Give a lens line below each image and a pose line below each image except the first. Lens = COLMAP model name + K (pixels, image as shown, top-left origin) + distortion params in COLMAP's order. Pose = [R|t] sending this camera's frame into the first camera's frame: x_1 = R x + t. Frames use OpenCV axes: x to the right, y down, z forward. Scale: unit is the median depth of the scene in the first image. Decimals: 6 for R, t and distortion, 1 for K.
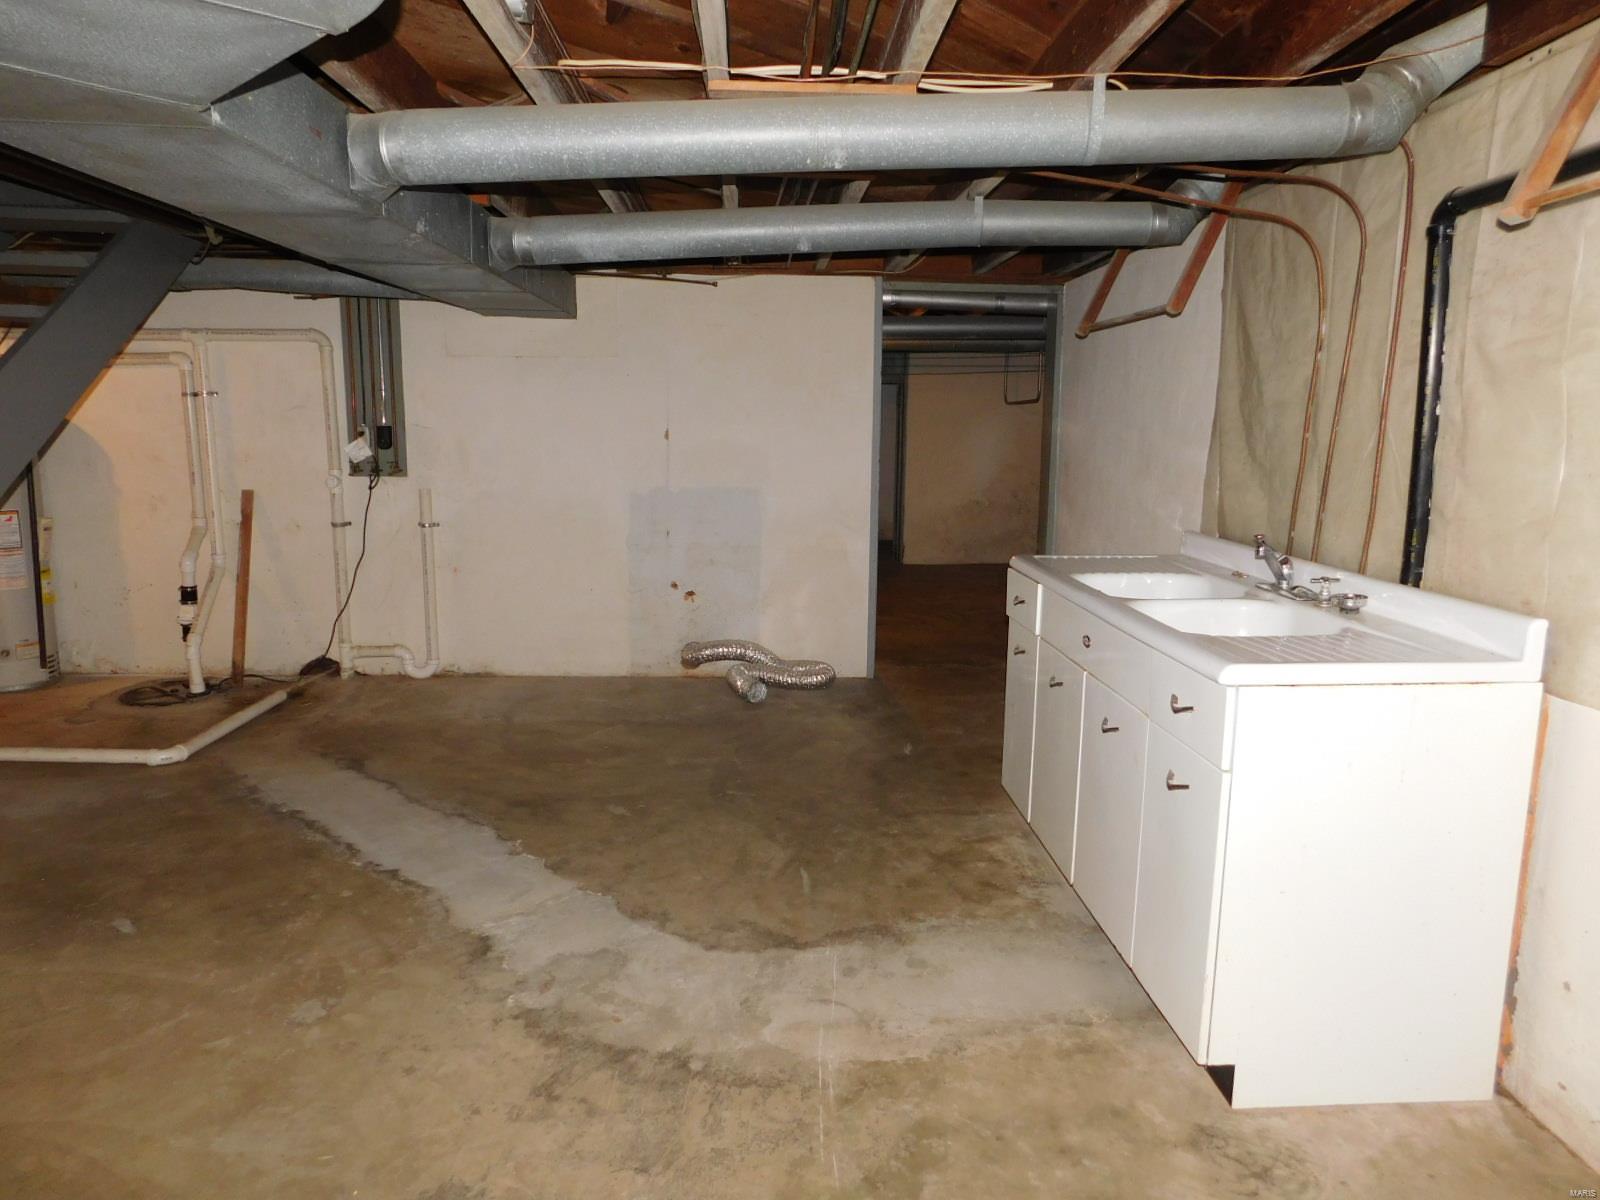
lens RADIAL K [[1053.5, 0, 803.3], [0, 1053.5, 603.6], [0, 0, 1]] dist [-0.036213, 0.000992]
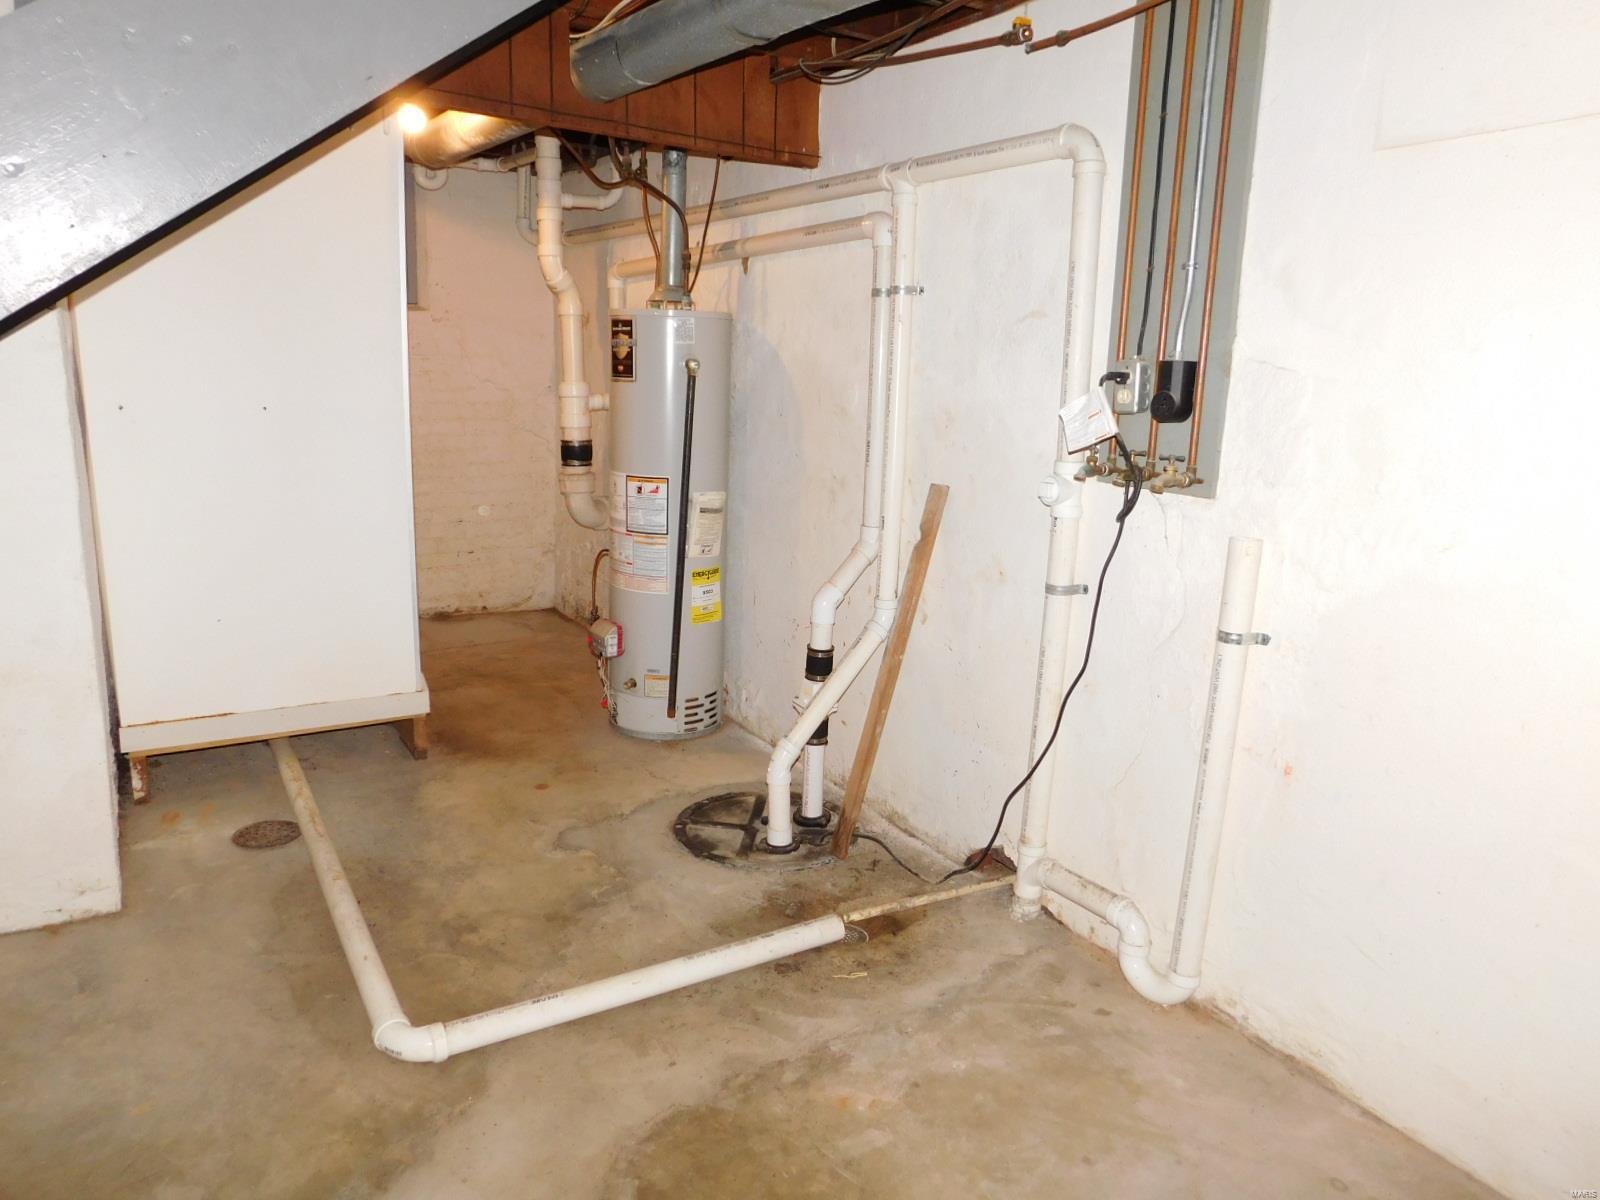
lens RADIAL K [[1053.5, 0, 803.3], [0, 1053.5, 603.6], [0, 0, 1]] dist [-0.036213, 0.000992]
pose [[0.500725, 0.202164, -0.841668, -0.131042], [-0.176445, 0.975767, 0.129403, -0.109274], [0.847432, 0.083713, 0.524262, 0.694586]]
